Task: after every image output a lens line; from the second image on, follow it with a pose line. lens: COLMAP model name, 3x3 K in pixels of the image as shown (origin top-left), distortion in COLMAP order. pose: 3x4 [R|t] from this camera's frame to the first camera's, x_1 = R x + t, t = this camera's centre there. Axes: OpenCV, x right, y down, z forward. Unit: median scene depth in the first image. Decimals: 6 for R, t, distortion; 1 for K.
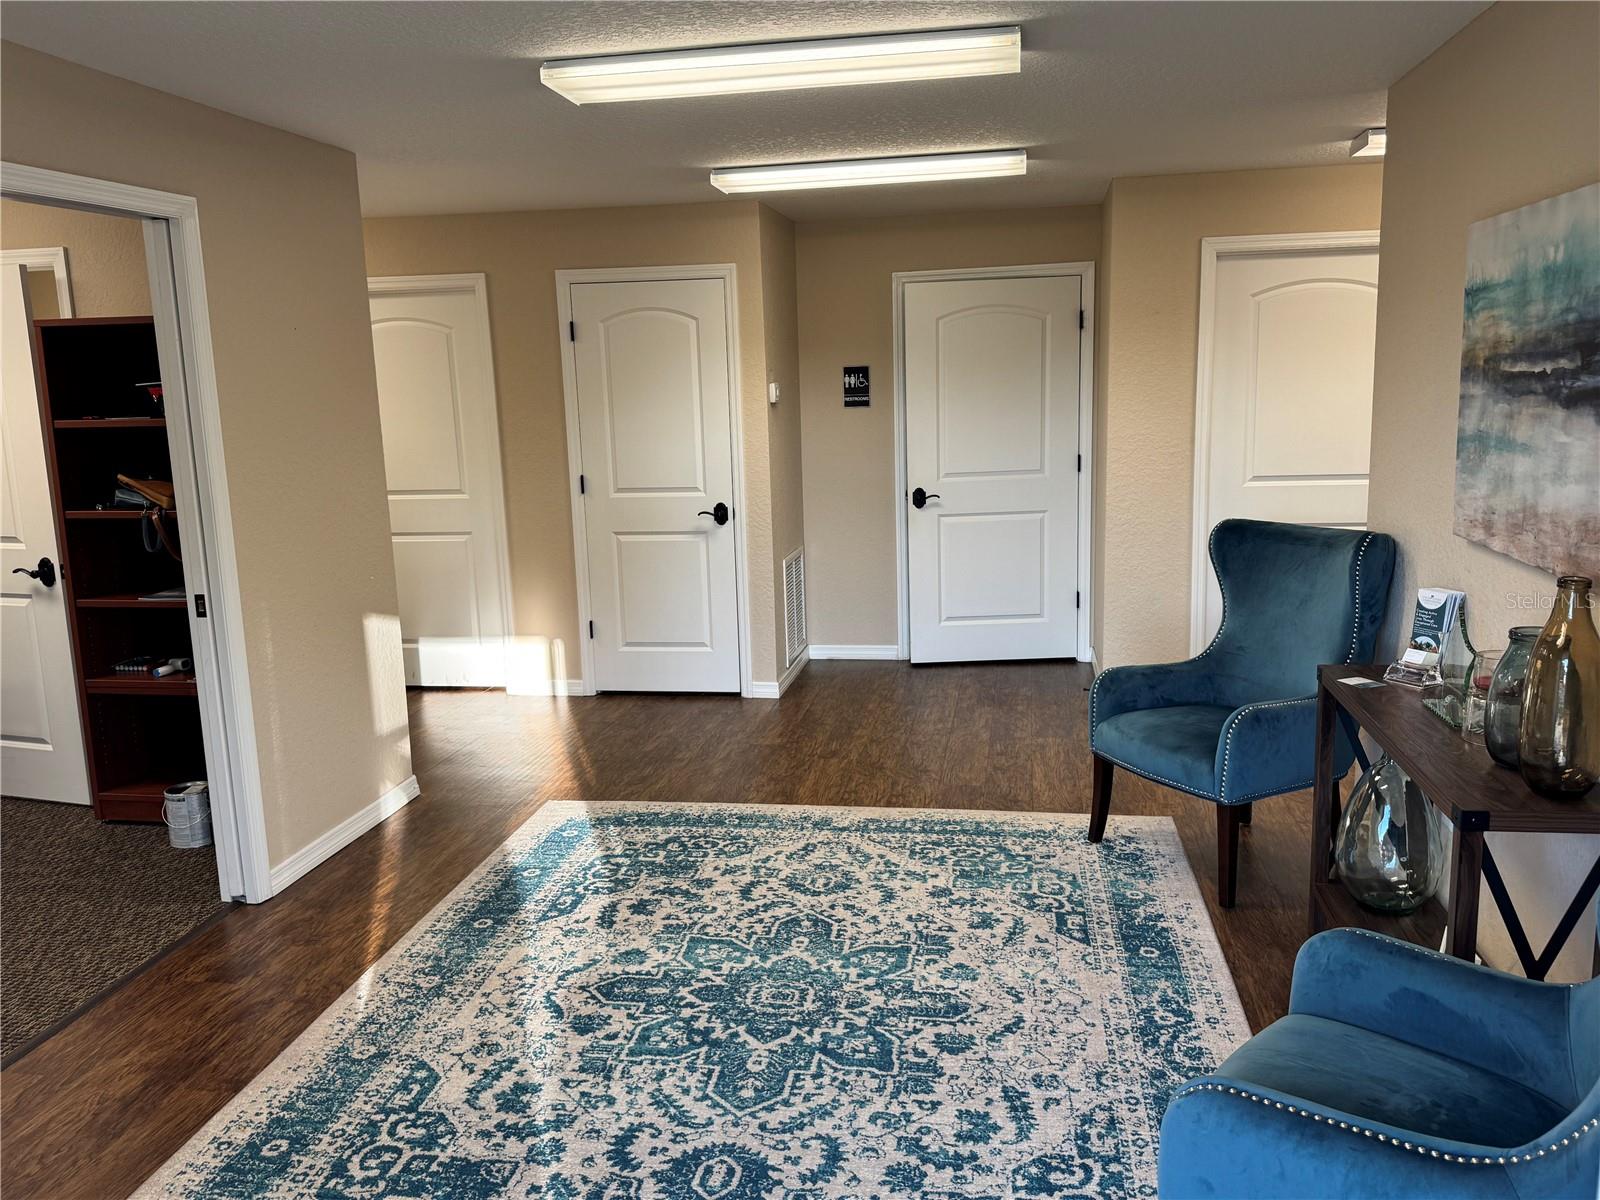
lens RADIAL K [[1263.7, 0, 796.6], [0, 1263.7, 603.8], [0, 0, 1]] dist [0.158978, -0.289770]
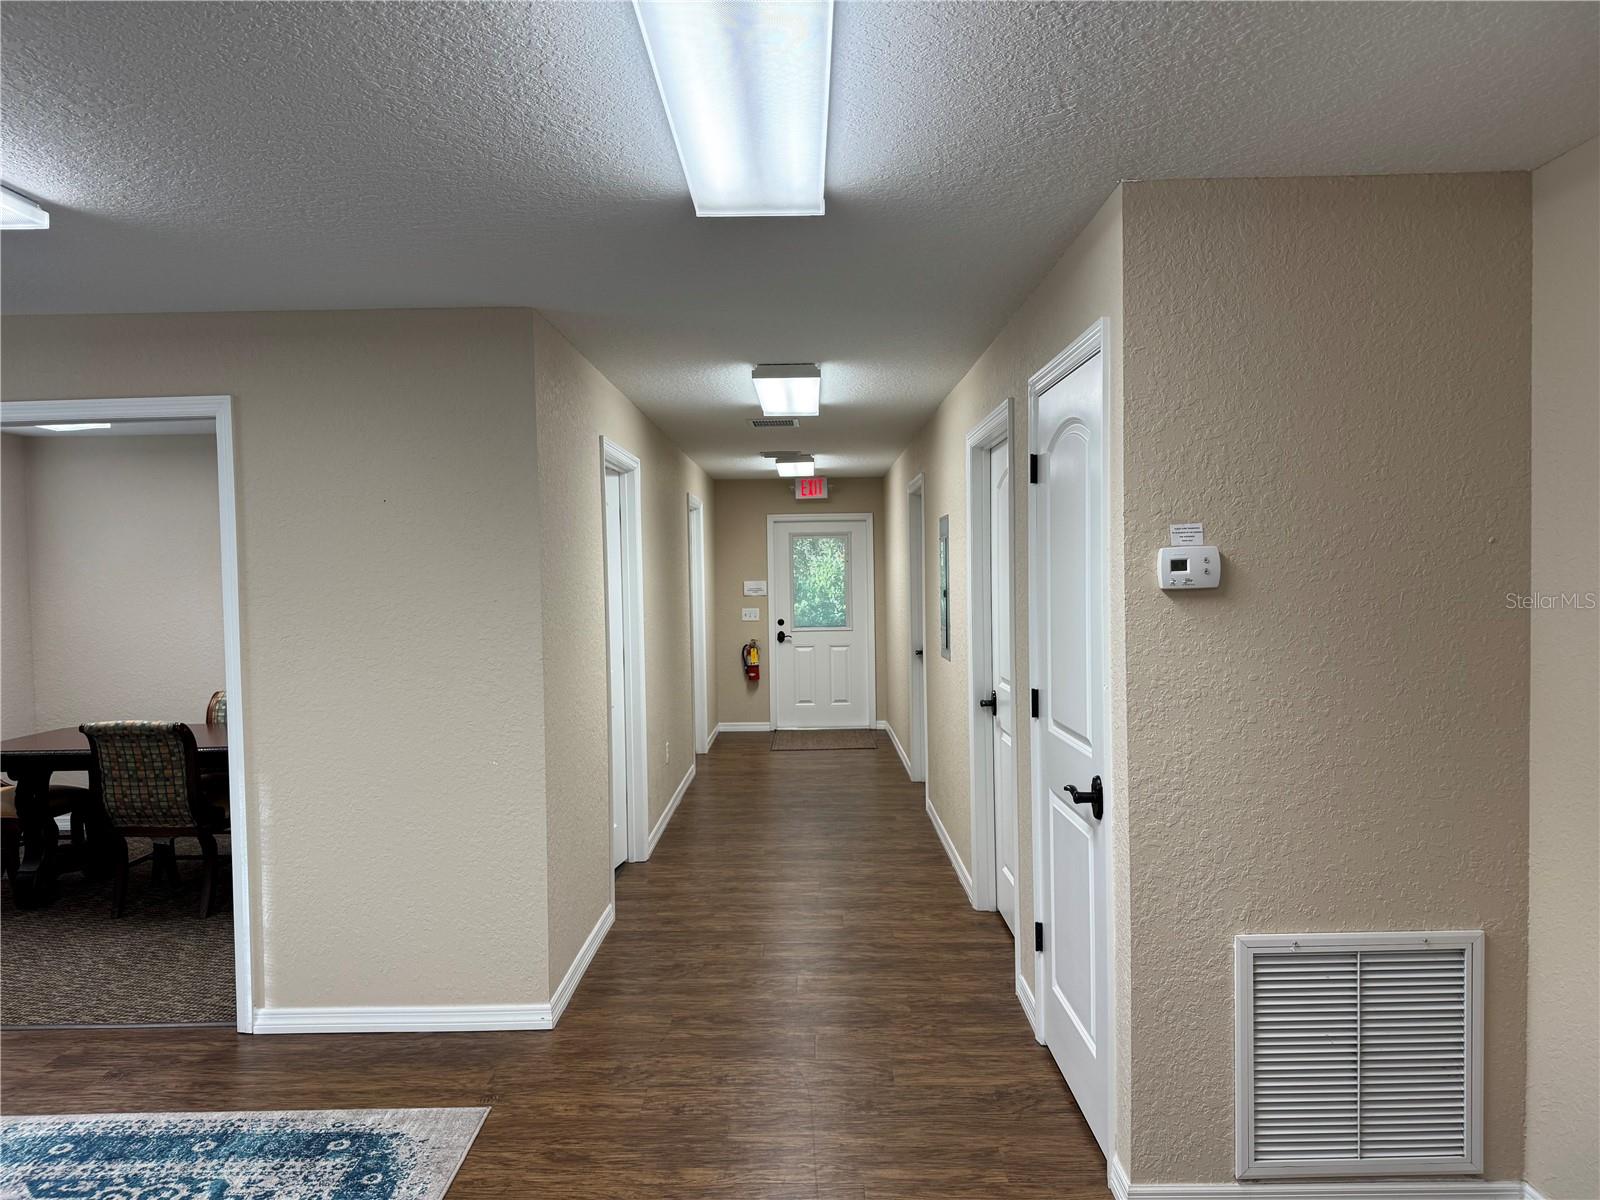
lens RADIAL K [[1130.2, 0, 790.4], [0, 1130.2, 607.7], [0, 0, 1]] dist [0.006508, -0.010657]
pose [[0.163631, 0.061560, -0.984599, 0.602311], [-0.158650, 0.986703, 0.035325, -0.237783], [0.973681, 0.150427, 0.171222, 1.310002]]
